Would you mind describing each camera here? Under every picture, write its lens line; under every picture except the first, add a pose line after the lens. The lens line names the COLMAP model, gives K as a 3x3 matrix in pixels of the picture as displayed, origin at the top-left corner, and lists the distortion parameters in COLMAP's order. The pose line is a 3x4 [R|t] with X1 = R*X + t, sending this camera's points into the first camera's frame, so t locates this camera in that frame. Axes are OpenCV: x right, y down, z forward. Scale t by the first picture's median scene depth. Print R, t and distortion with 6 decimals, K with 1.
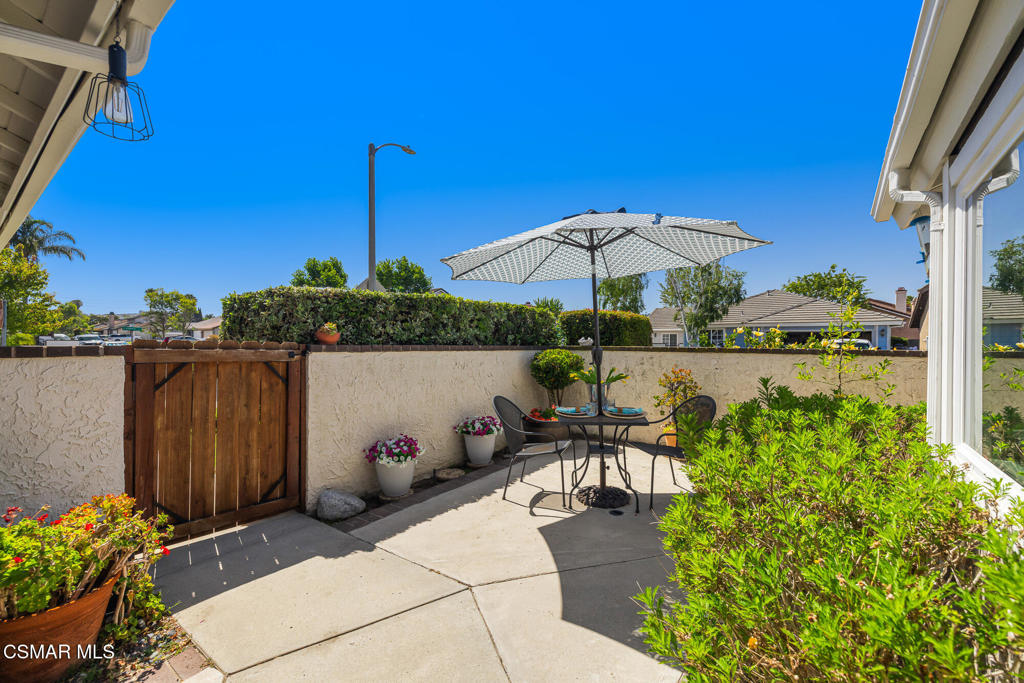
lens RADIAL K [[429.8, 0, 510.5], [0, 429.8, 339.2], [0, 0, 1]] dist [0.000768, -0.000104]
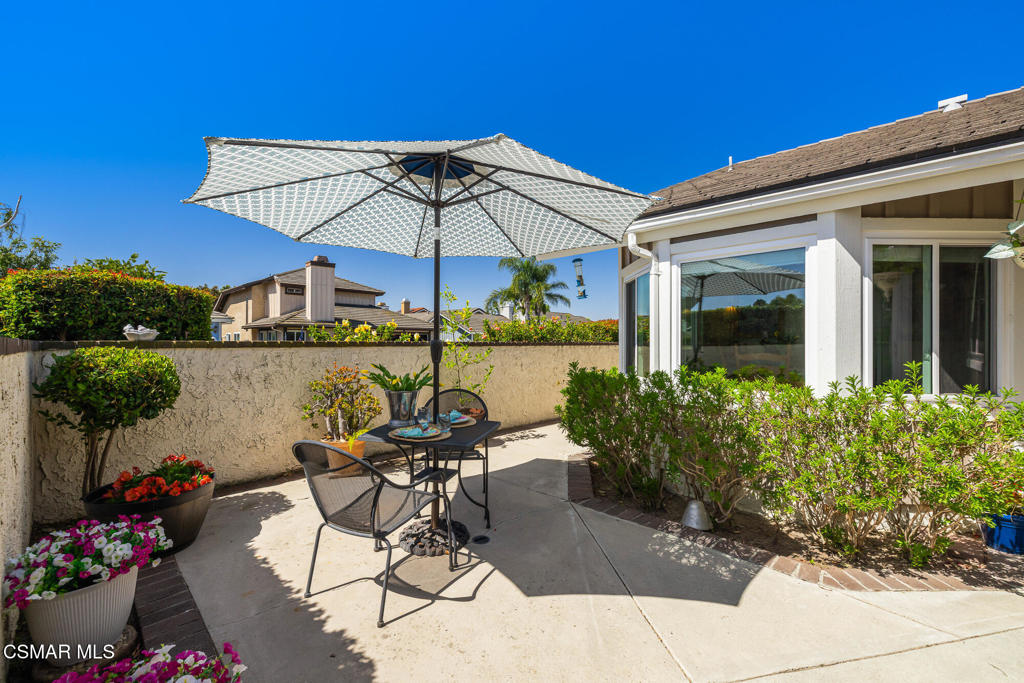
lens RADIAL K [[429.8, 0, 510.5], [0, 429.8, 339.2], [0, 0, 1]] dist [0.000768, -0.000104]
pose [[0.133315, -0.001015, 0.991073, -0.498998], [-0.006422, 0.999978, 0.001888, 0.015859], [-0.991053, -0.006617, 0.133305, 0.742274]]
